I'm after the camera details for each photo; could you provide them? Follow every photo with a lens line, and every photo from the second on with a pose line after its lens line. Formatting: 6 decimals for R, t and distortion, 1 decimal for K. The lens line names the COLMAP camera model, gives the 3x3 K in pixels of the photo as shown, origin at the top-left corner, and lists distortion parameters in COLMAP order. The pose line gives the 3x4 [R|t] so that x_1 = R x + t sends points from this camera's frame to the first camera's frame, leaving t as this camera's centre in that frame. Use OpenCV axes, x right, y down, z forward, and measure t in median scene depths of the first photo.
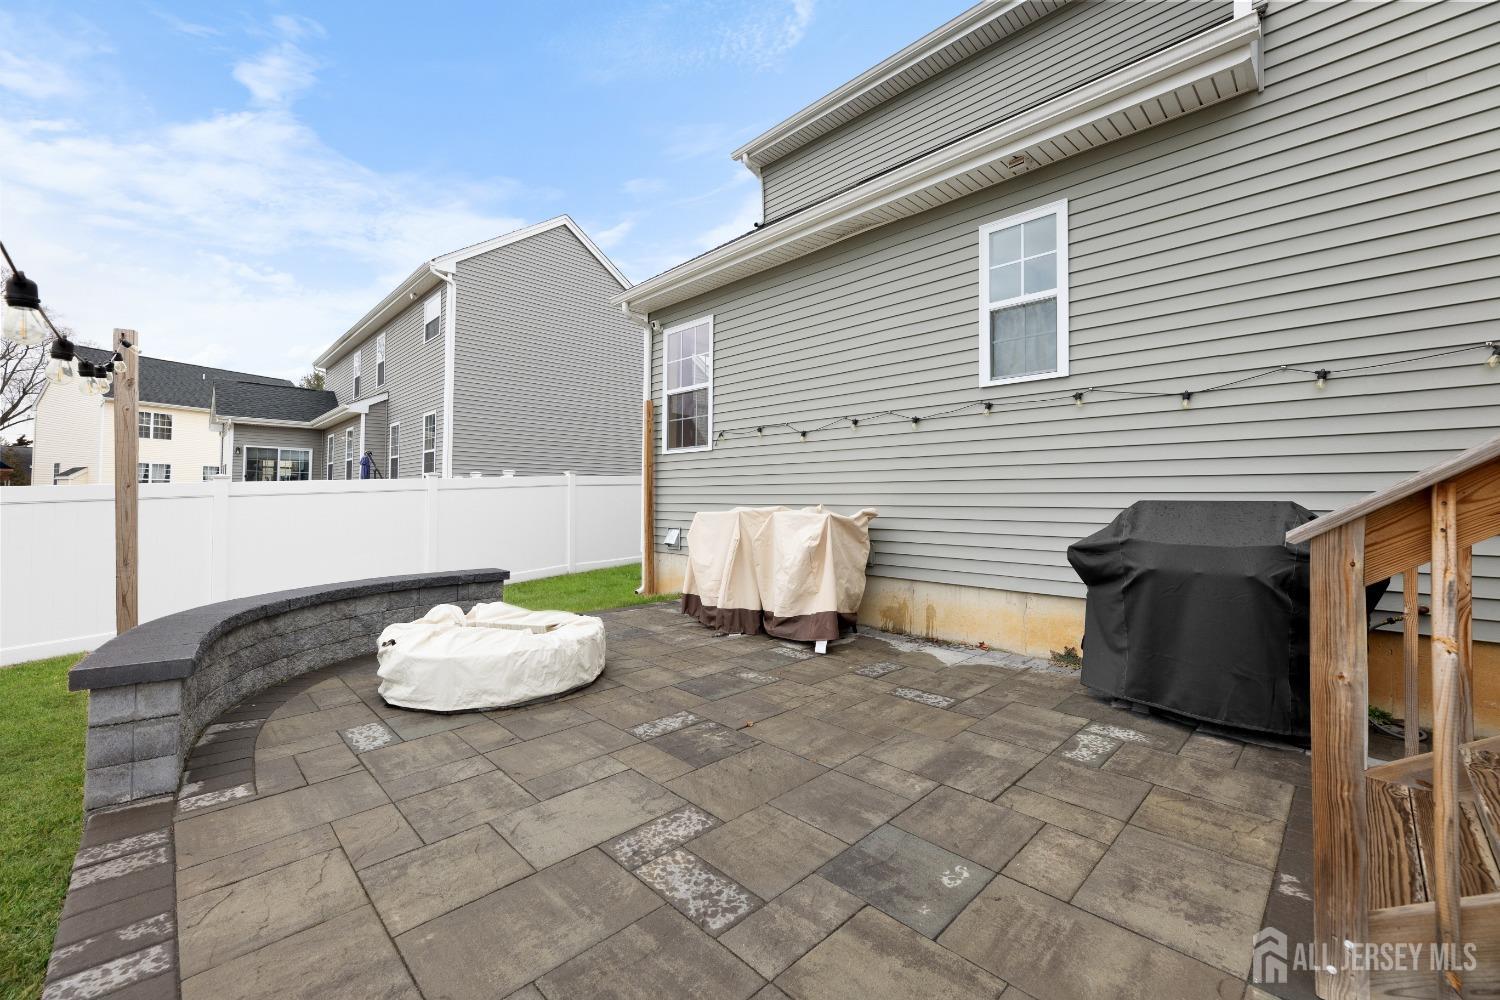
lens RADIAL K [[608.2, 0, 756.4], [0, 608.2, 503.8], [0, 0, 1]] dist [0.000656, -0.000128]
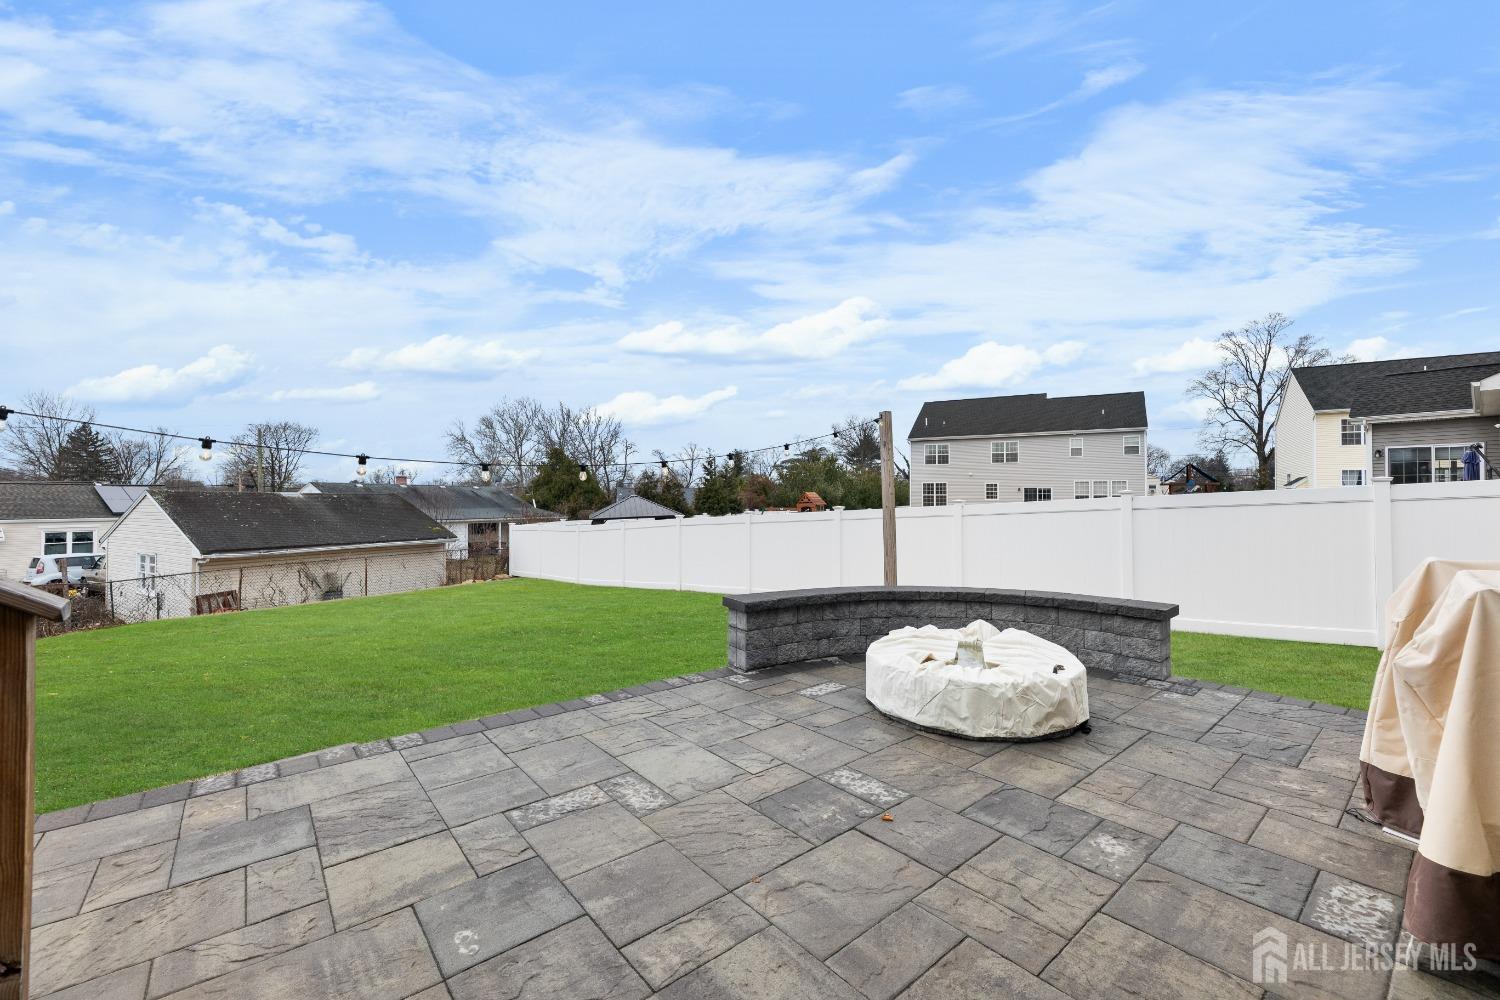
lens RADIAL K [[608.2, 0, 756.4], [0, 608.2, 503.8], [0, 0, 1]] dist [0.000656, -0.000128]
pose [[-0.086873, -0.001454, -0.996218, 0.733972], [-0.004364, 0.999990, -0.001079, -0.042897], [0.996210, 0.004254, -0.086879, 0.909810]]
